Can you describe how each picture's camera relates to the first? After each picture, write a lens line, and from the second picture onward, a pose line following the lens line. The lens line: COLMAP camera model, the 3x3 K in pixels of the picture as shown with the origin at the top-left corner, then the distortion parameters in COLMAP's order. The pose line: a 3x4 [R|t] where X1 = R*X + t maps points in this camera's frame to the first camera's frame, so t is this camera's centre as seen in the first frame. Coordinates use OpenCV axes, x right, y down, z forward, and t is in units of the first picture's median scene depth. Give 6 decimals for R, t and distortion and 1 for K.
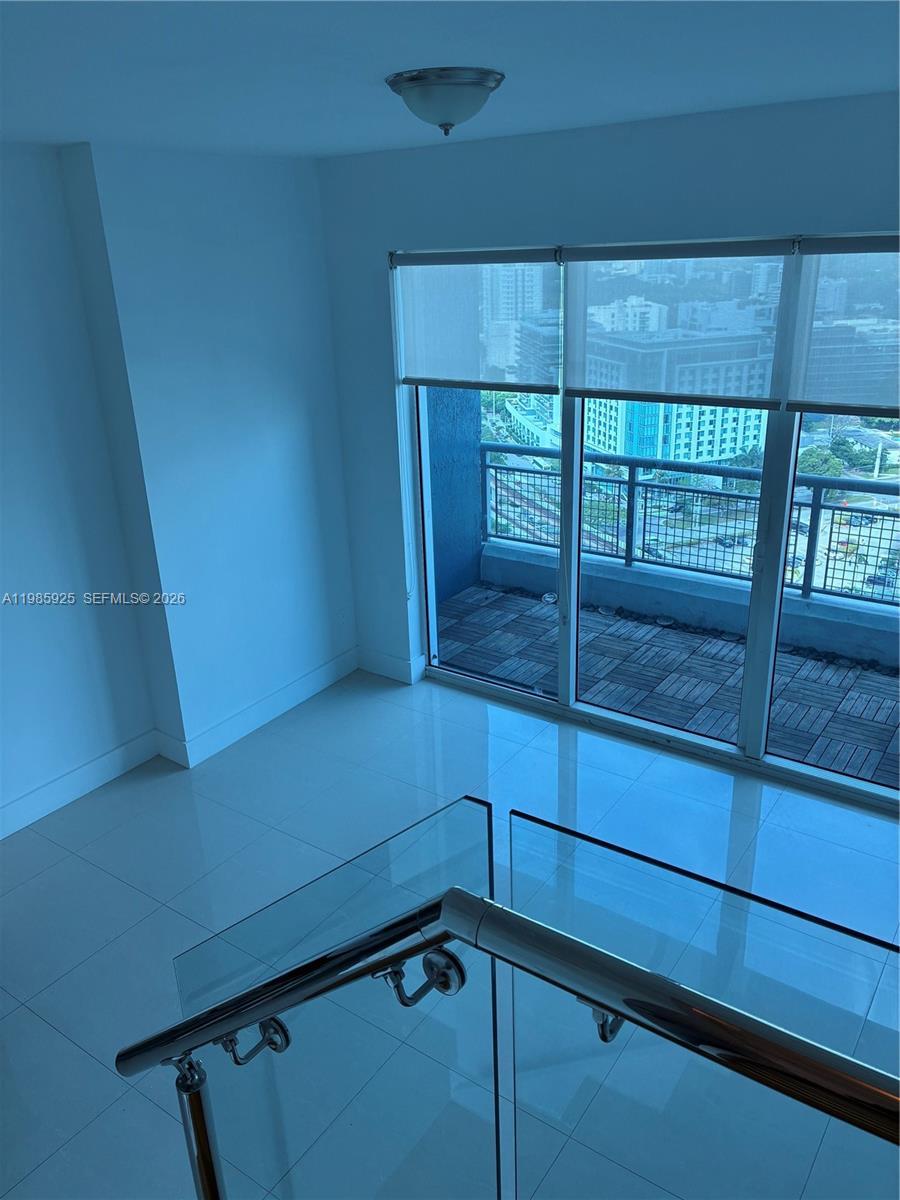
lens RADIAL K [[920.6, 0, 454.9], [0, 920.6, 597.0], [0, 0, 1]] dist [0.031876, -0.002323]
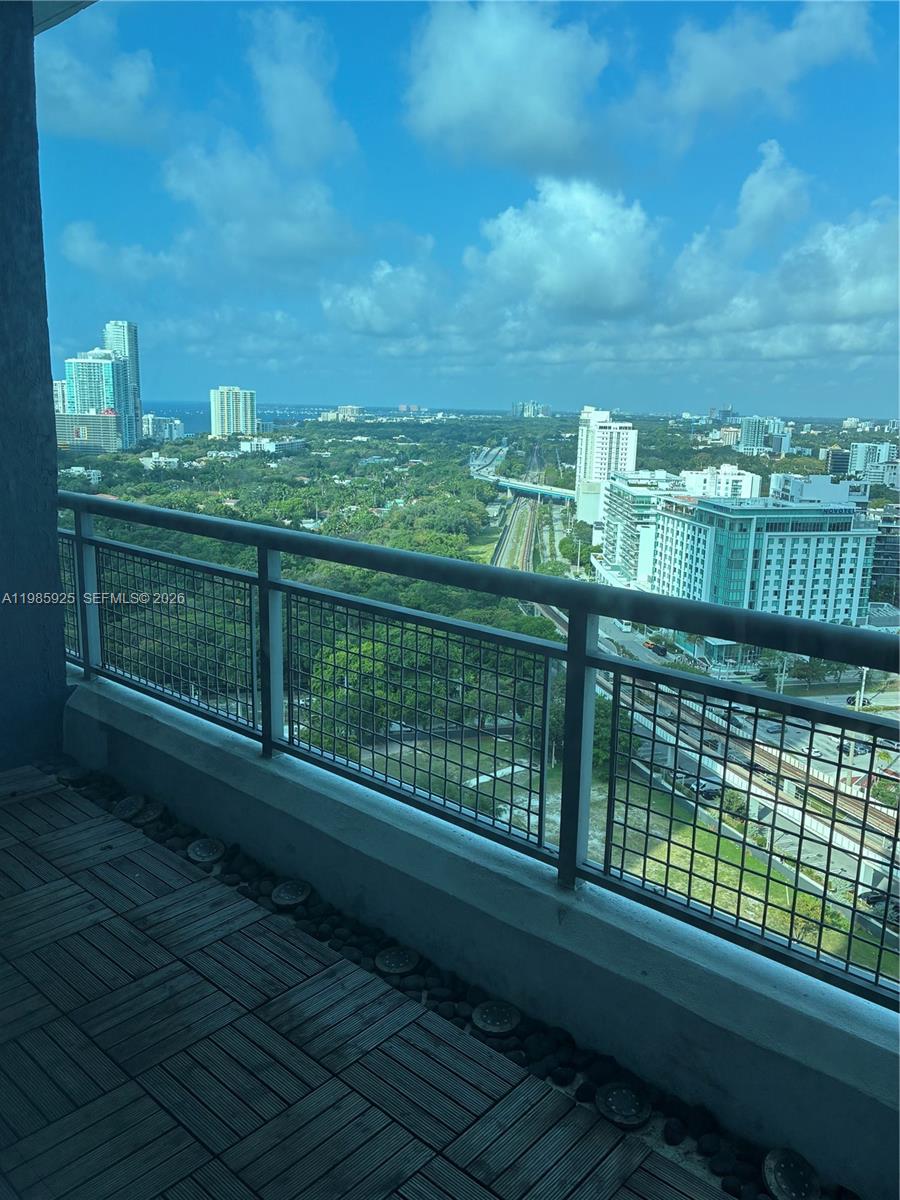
lens RADIAL K [[917.4, 0, 455.2], [0, 917.4, 590.0], [0, 0, 1]] dist [0.033400, -0.012162]
pose [[0.992281, 0.079304, -0.095332, 0.357666], [-0.093918, 0.982614, -0.160151, -0.057083], [0.080974, 0.167868, 0.982478, 0.581750]]
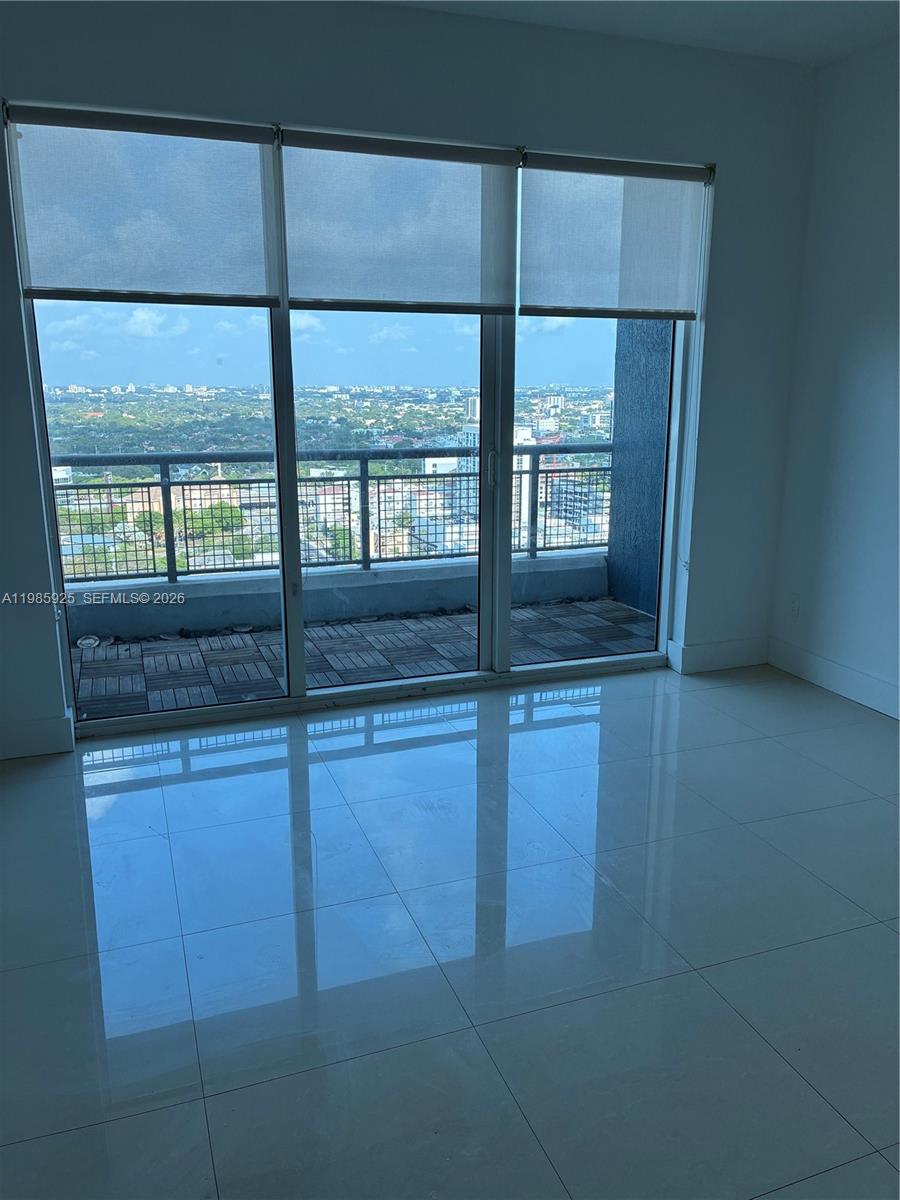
lens RADIAL K [[920.6, 0, 454.9], [0, 920.6, 597.0], [0, 0, 1]] dist [0.031876, -0.002323]
pose [[0.557005, -0.158044, 0.815333, -0.421627], [0.273310, 0.961926, -0.000255, 0.057793], [-0.784250, 0.222980, 0.578992, 0.314813]]
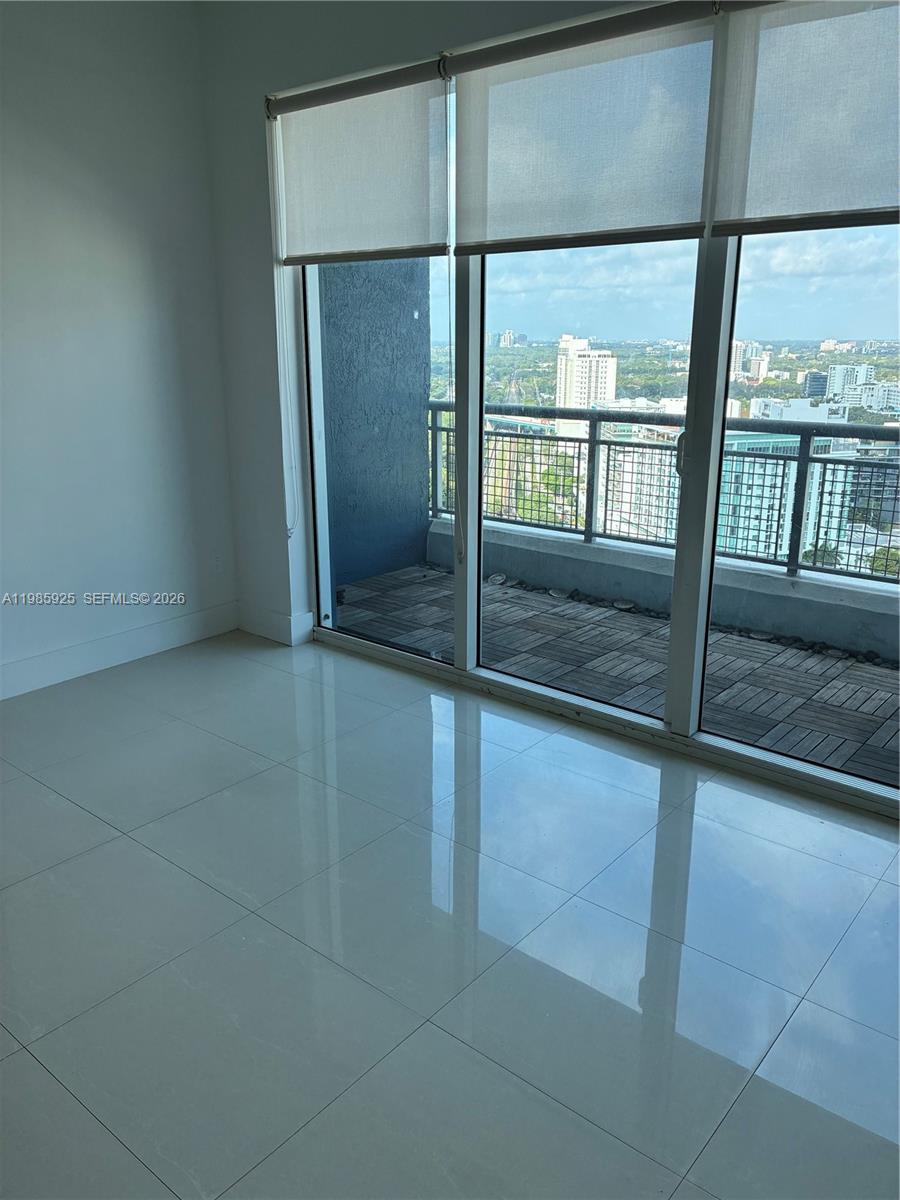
lens RADIAL K [[917.4, 0, 455.2], [0, 917.4, 590.0], [0, 0, 1]] dist [0.033400, -0.012162]
pose [[0.996012, 0.055787, -0.069633, 0.141925], [-0.062113, 0.993796, -0.092259, 0.104859], [0.064054, 0.096216, 0.993297, 0.179879]]
